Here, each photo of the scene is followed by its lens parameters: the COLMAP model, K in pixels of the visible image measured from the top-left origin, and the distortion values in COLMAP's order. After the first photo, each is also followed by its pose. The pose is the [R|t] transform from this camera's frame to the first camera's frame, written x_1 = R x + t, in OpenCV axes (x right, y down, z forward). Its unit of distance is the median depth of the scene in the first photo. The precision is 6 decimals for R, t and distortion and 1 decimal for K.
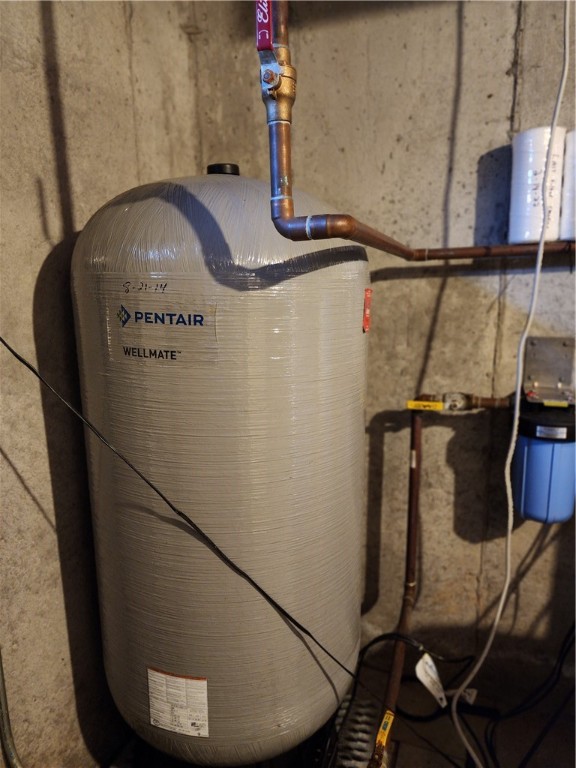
lens RADIAL K [[516.4, 0, 294.5], [0, 516.4, 386.6], [0, 0, 1]] dist [0.061790, -0.063007]
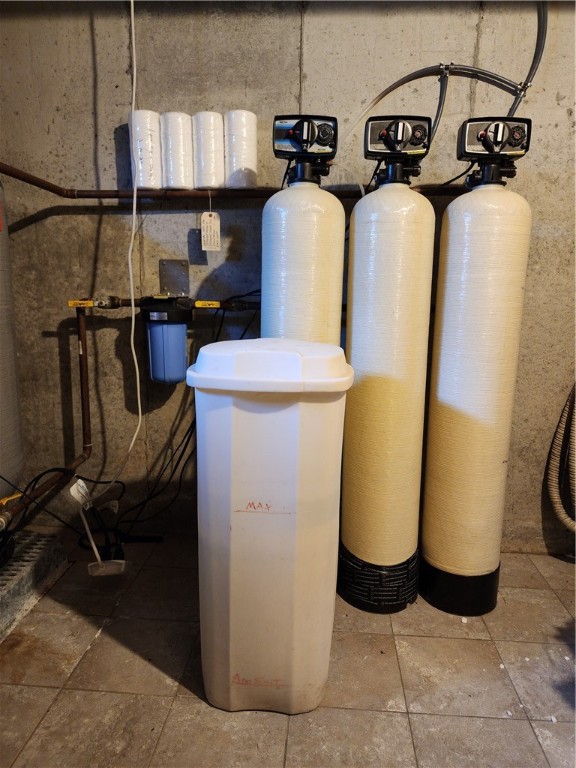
lens RADIAL K [[516.4, 0, 288.5], [0, 516.4, 378.4], [0, 0, 1]] dist [0.061790, -0.063007]
pose [[0.958300, -0.022053, 0.284911, 0.359385], [0.026585, 0.999574, -0.012049, 0.250009], [-0.284524, 0.019121, 0.958478, -0.450039]]
